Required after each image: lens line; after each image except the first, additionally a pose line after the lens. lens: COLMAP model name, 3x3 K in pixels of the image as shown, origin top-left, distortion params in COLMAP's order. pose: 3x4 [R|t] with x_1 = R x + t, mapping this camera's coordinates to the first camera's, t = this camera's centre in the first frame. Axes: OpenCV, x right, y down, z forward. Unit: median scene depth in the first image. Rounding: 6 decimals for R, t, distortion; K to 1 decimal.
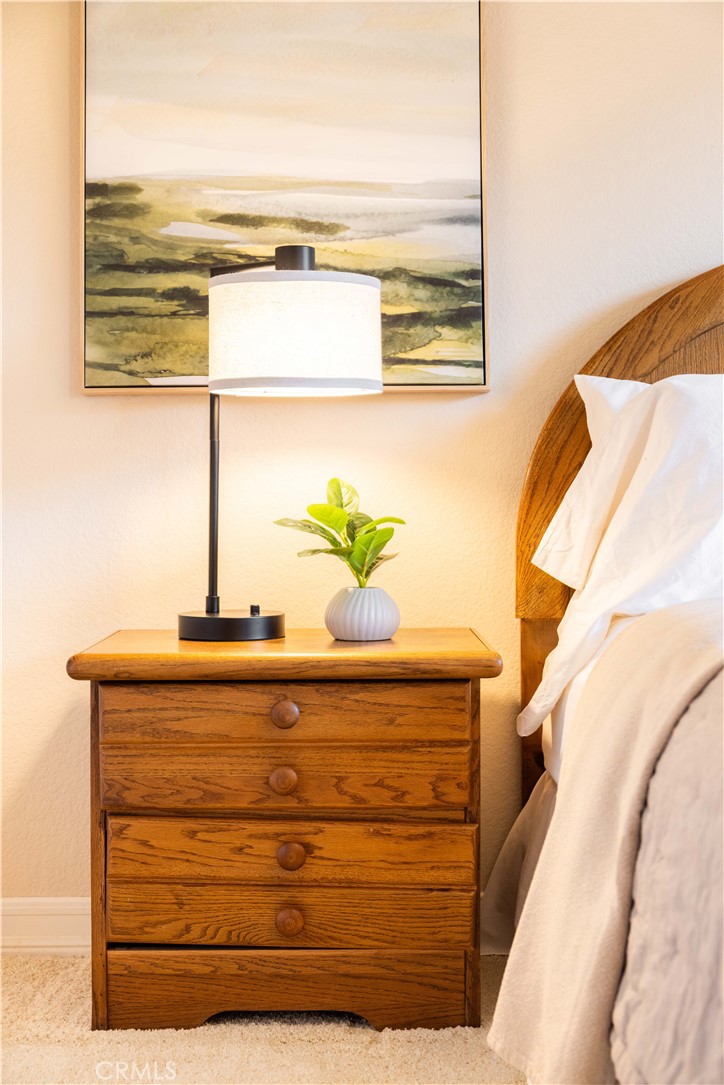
lens RADIAL K [[1538.8, 0, 362.0], [0, 1538.8, 542.5], [0, 0, 1]] dist [-0.050208, -0.040107]
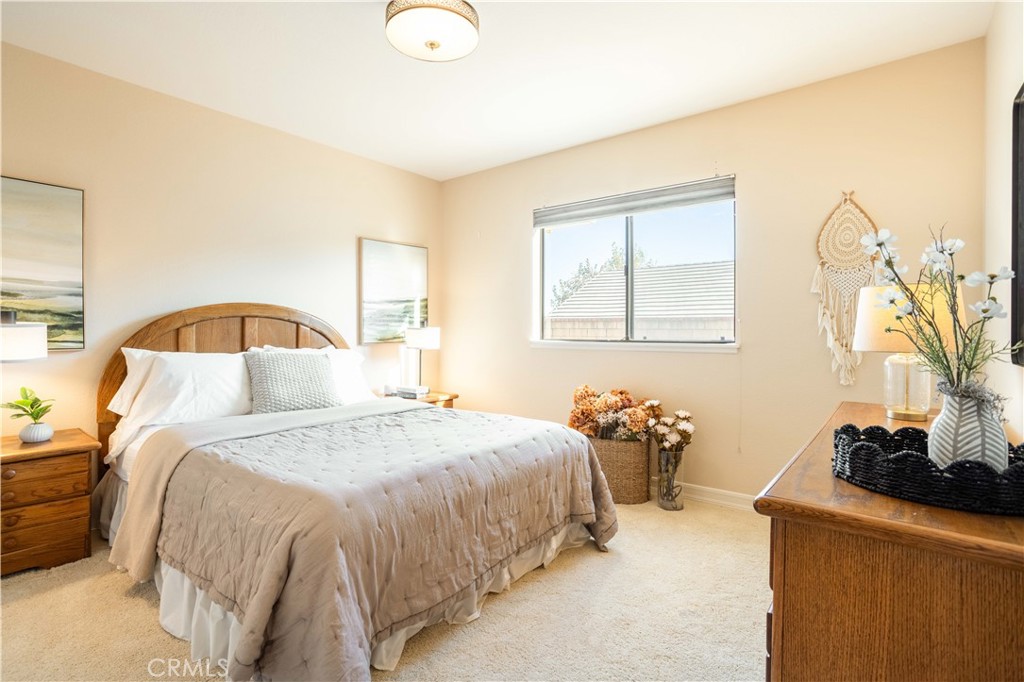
lens RADIAL K [[494.0, 0, 511.8], [0, 494.0, 335.9], [0, 0, 1]] dist [-0.048511, 0.022774]
pose [[0.628484, 0.005556, 0.777803, -0.149590], [-0.010638, 0.999942, 0.001454, -0.154355], [-0.777750, -0.009188, 0.628507, -0.316926]]
